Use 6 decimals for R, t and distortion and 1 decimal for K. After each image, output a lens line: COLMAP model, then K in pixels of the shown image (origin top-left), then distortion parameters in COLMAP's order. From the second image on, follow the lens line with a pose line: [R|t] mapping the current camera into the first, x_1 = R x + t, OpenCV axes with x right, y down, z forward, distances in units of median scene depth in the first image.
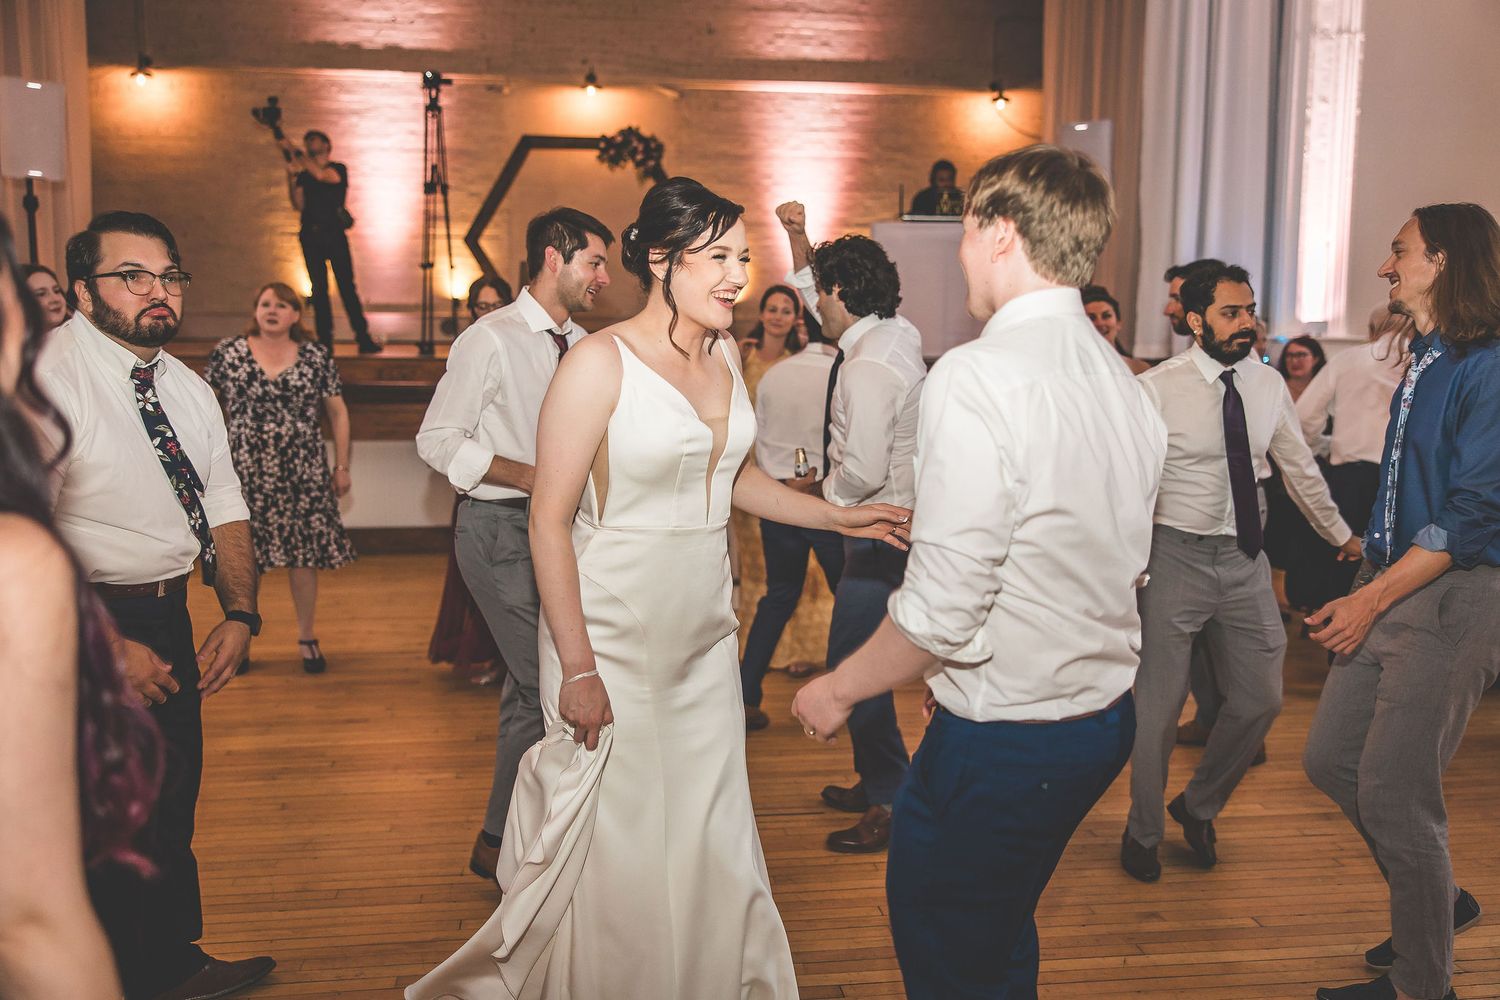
lens RADIAL K [[1256.8, 0, 759.5], [0, 1256.8, 498.9], [0, 0, 1]] dist [0.012647, 0.012275]
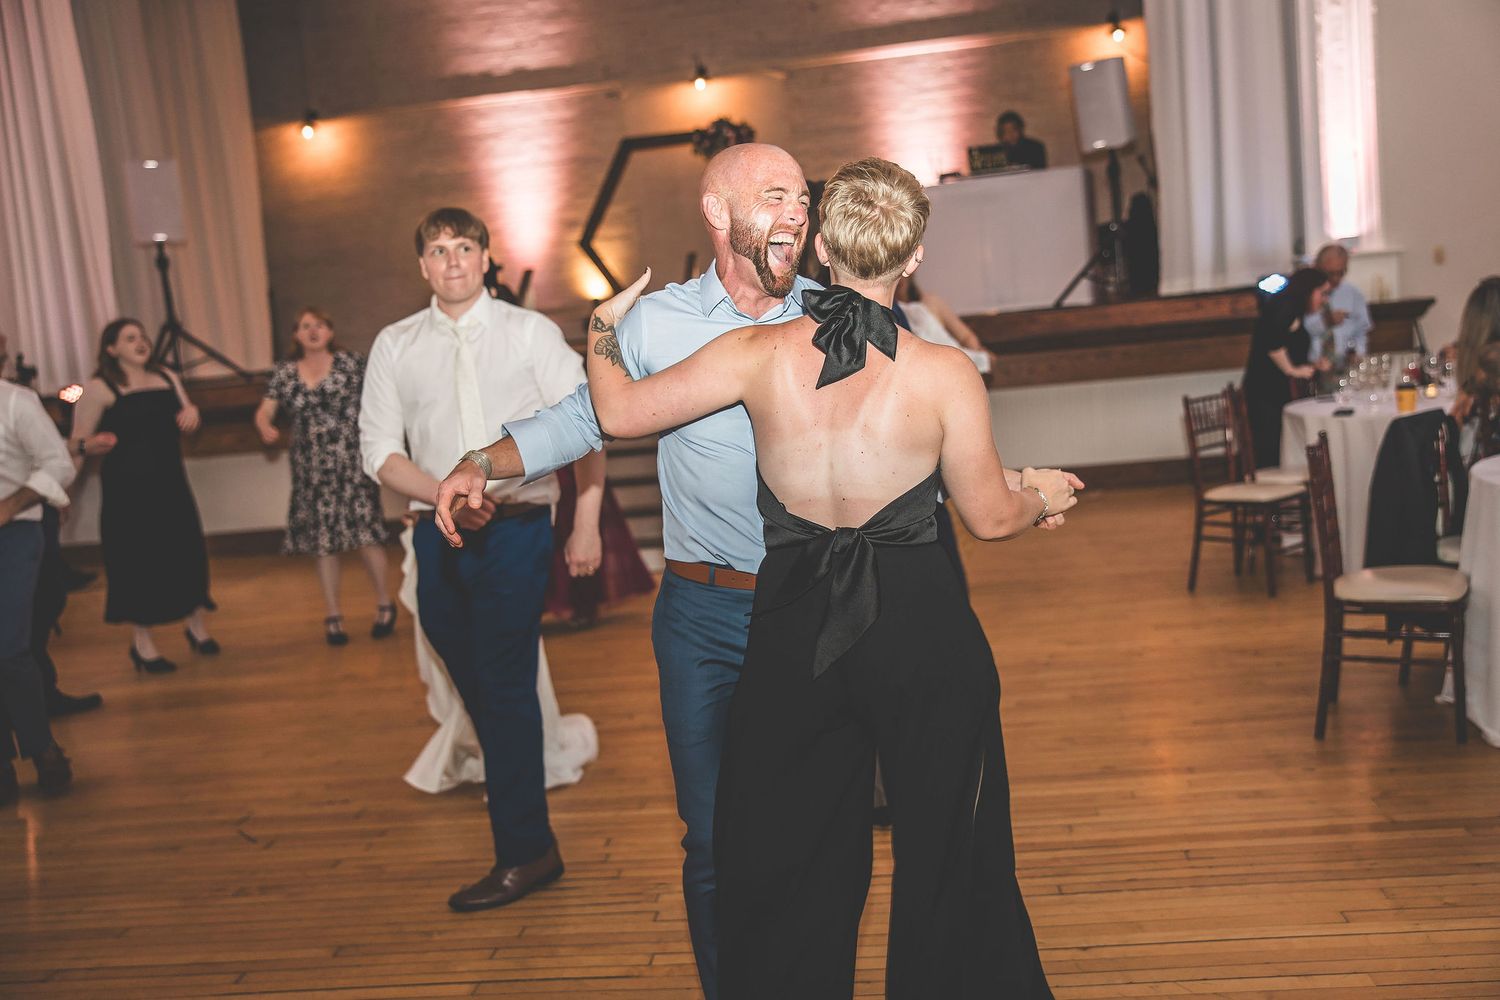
lens RADIAL K [[1345.9, 0, 744.6], [0, 1345.9, 489.4], [0, 0, 1]] dist [0.035103, 0.008988]
pose [[0.964940, -0.064019, -0.254544, 0.161790], [0.064635, 0.997891, -0.005951, 0.015844], [0.254389, -0.010710, 0.967043, -0.064010]]
